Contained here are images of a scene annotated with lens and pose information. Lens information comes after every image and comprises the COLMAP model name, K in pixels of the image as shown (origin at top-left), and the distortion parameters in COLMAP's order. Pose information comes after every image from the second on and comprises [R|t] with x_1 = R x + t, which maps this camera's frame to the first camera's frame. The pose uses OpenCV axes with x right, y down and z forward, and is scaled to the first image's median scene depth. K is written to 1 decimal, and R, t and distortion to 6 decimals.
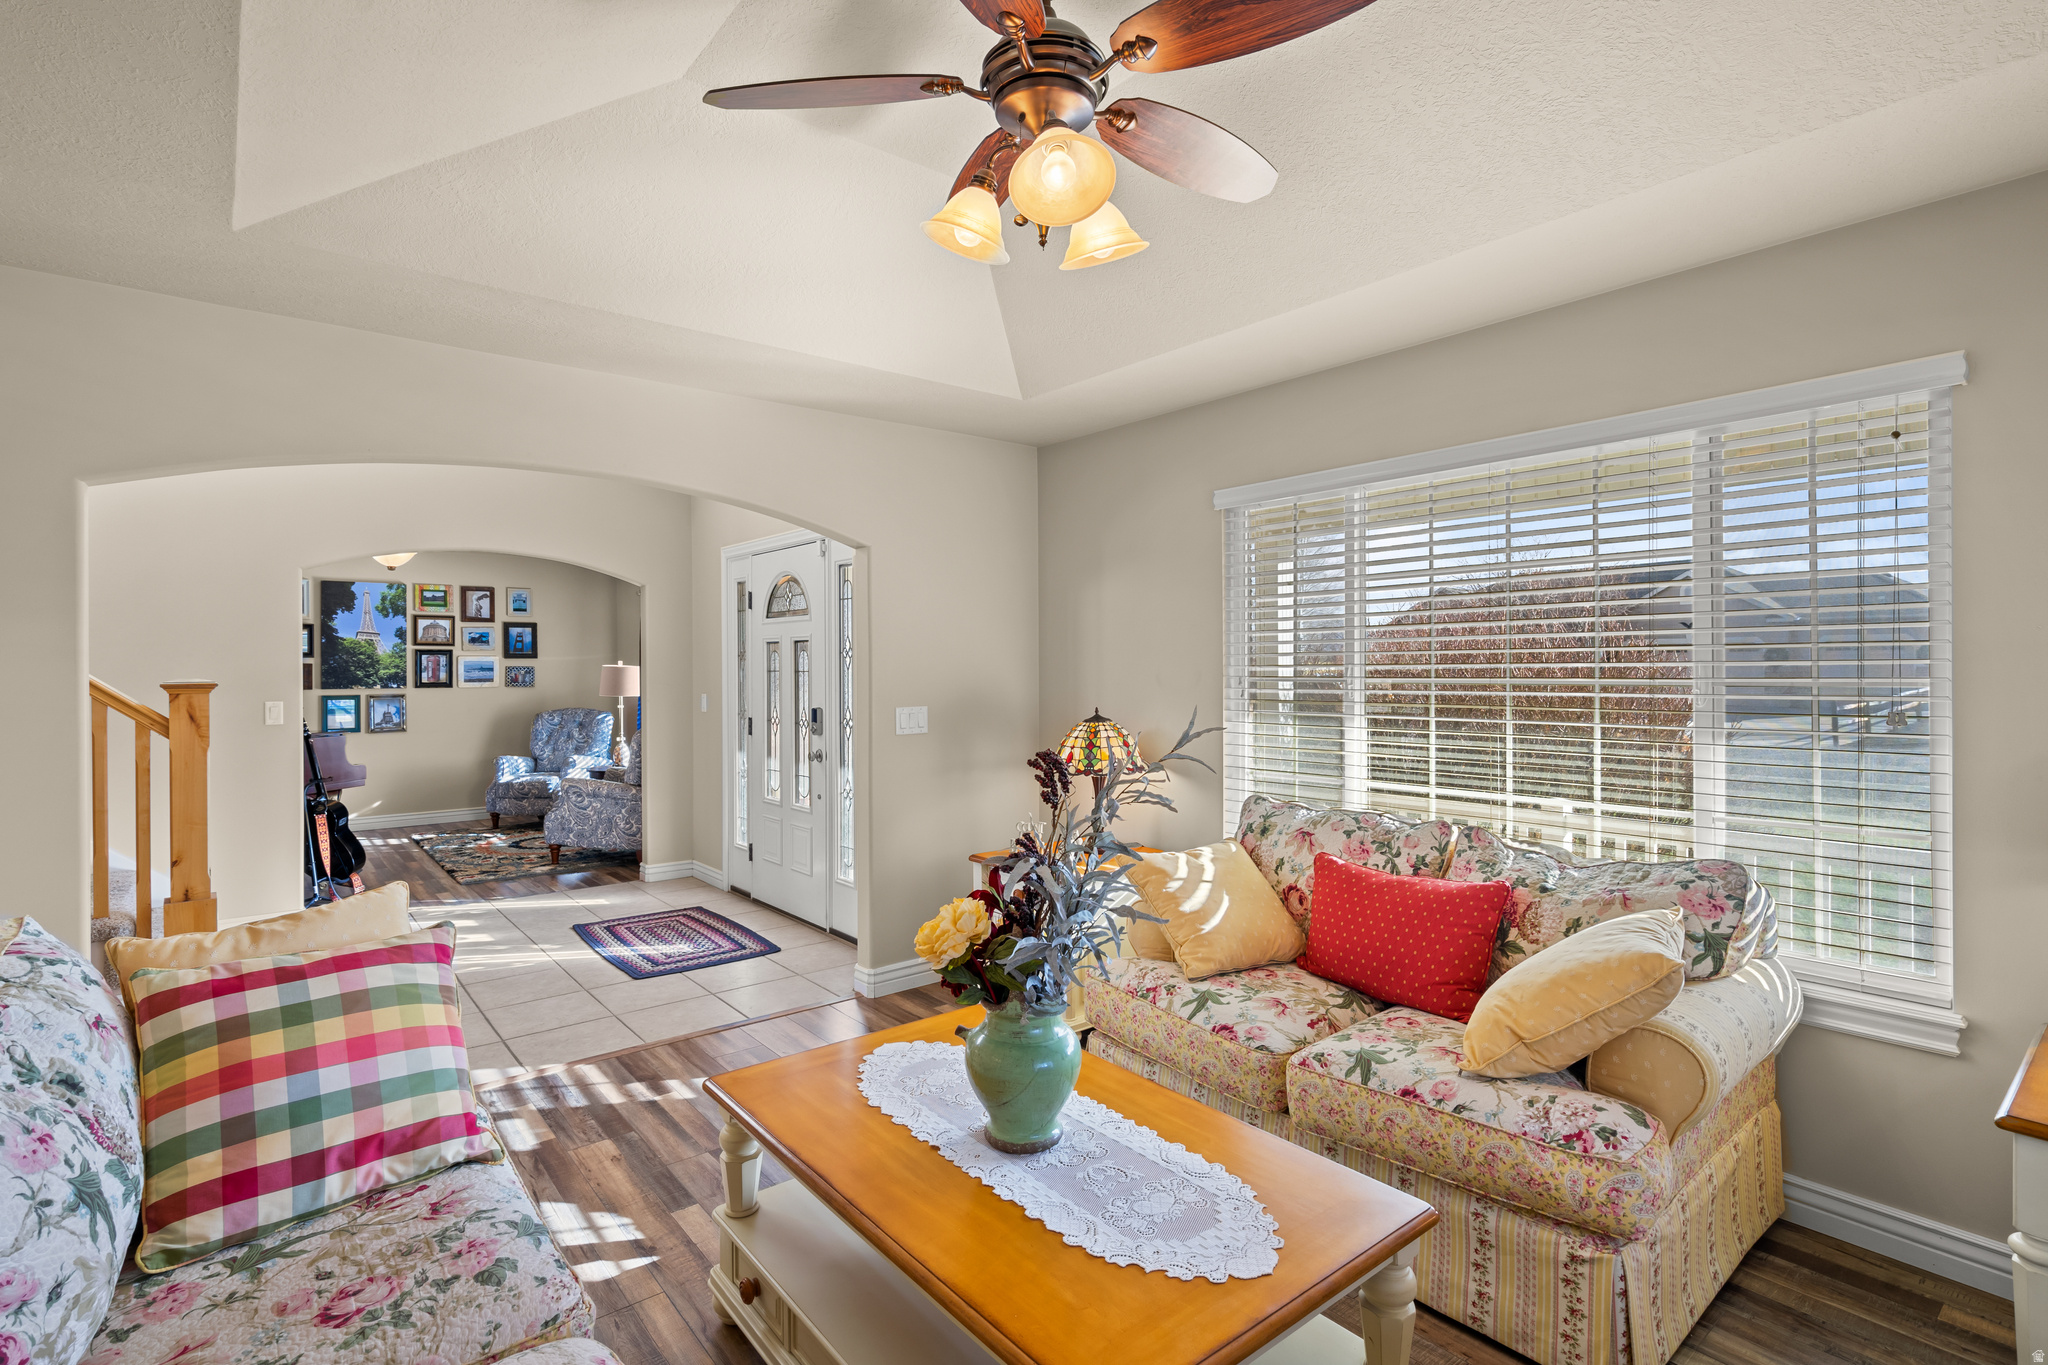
lens RADIAL K [[981.7, 0, 1011.8], [0, 981.7, 669.4], [0, 0, 1]] dist [0.000850, 0.000396]
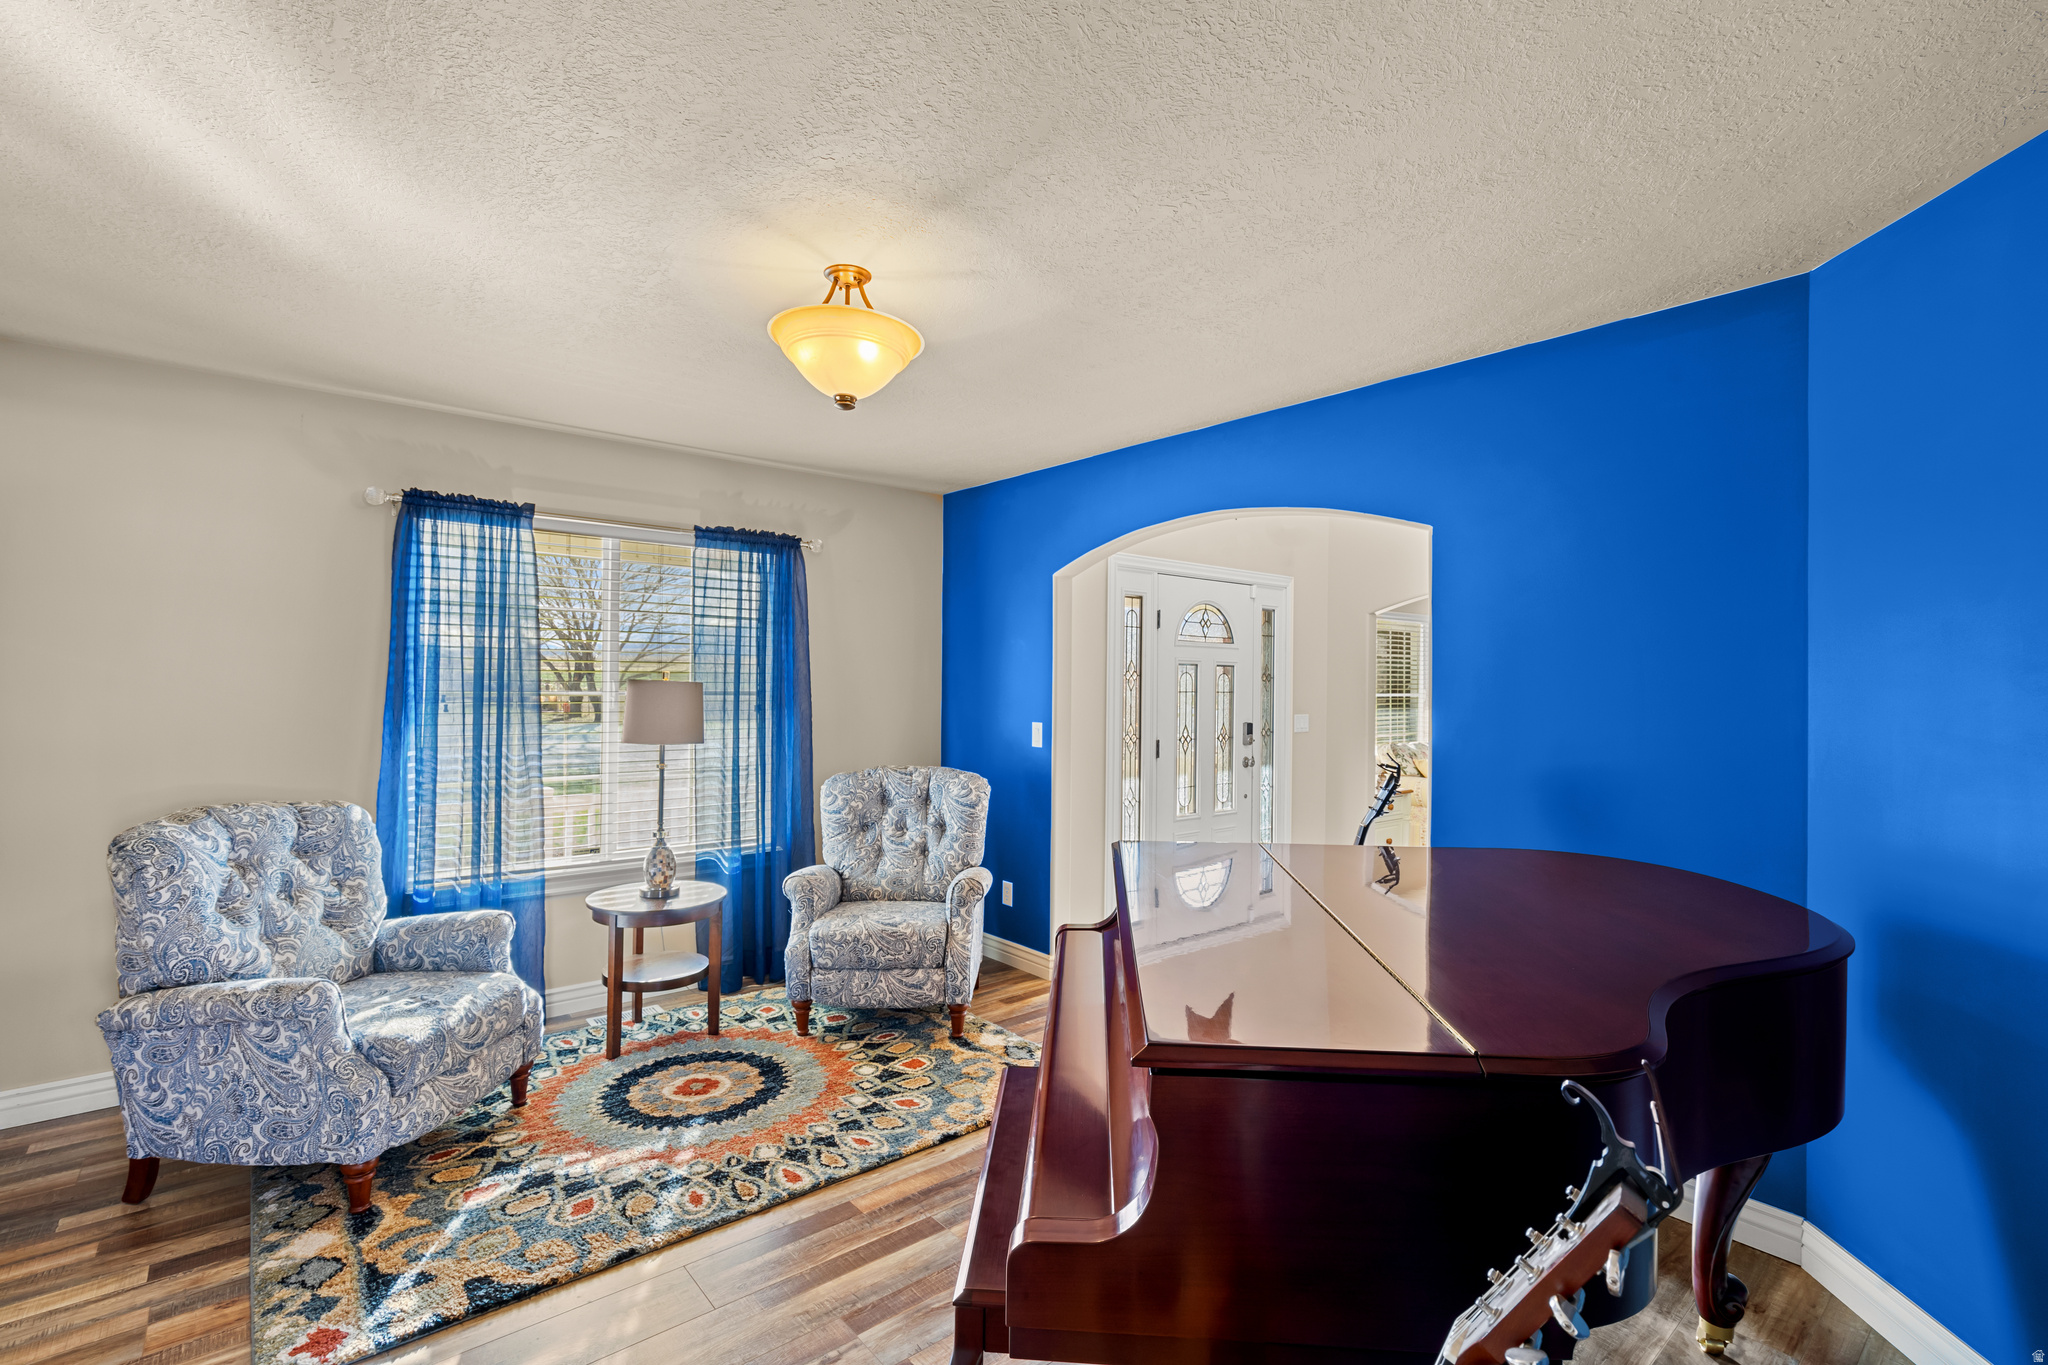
lens RADIAL K [[888.2, 0, 1024.0], [0, 888.2, 682.5], [0, 0, 1]] dist [-0.001852, -0.000529]
pose [[-0.005424, 0.009047, 0.999944, -2.023771], [-0.004500, 0.999949, -0.009072, 0.001946], [-0.999975, -0.004549, -0.005383, 2.010040]]
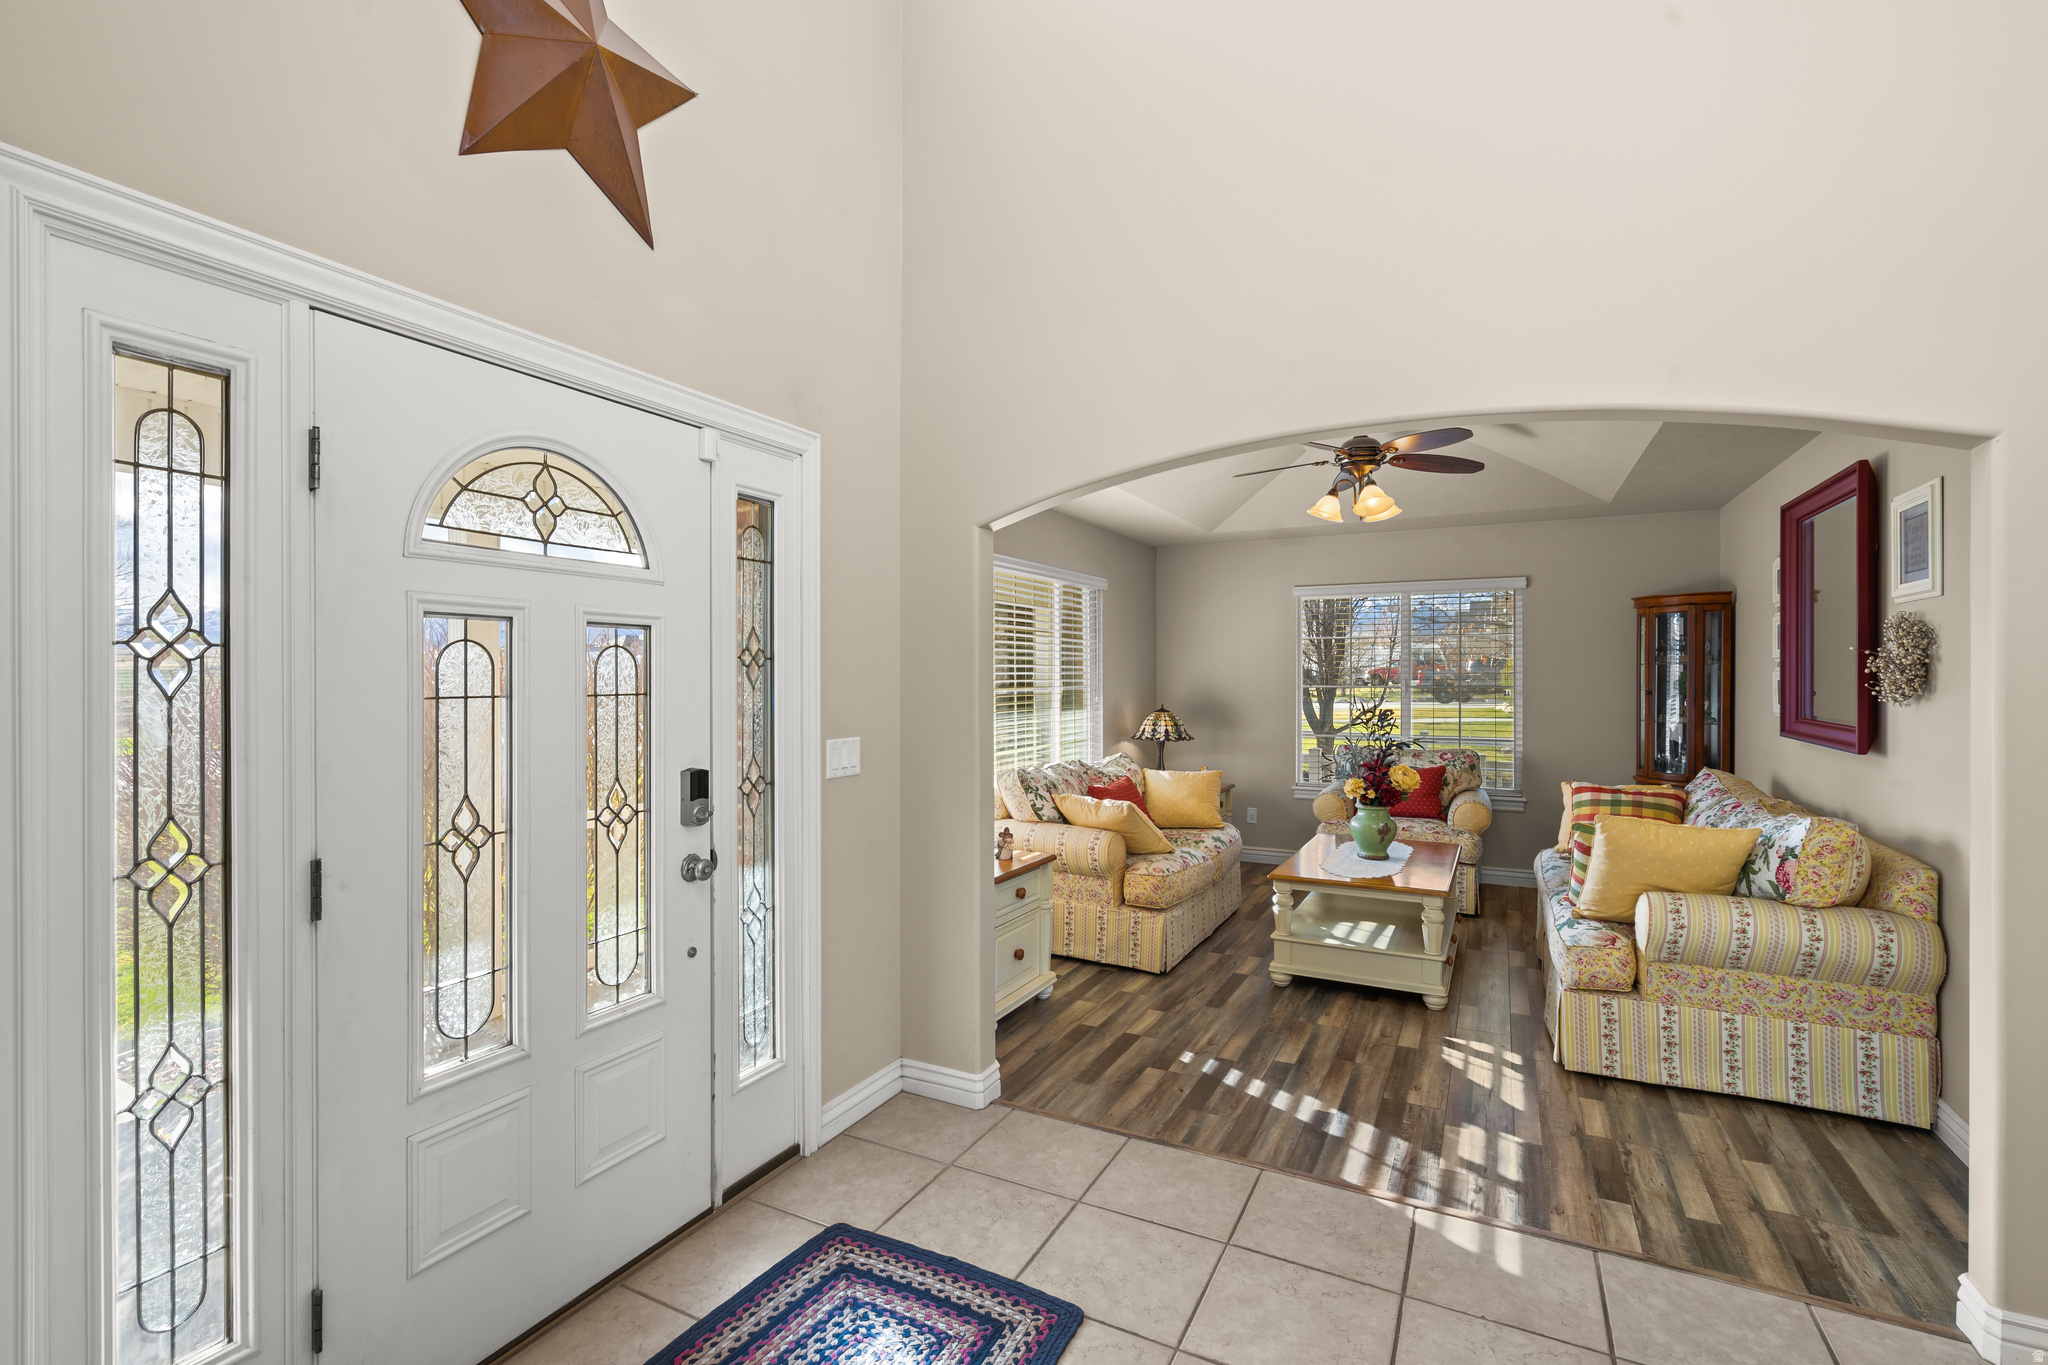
lens RADIAL K [[911.3, 0, 1031.4], [0, 911.3, 682.2], [0, 0, 1]] dist [0.001969, 0.000545]
pose [[-0.408675, 0.004625, 0.912668, -1.060101], [0.007017, 0.999974, -0.001926, -0.002331], [-0.912653, 0.005617, -0.408697, 1.618506]]
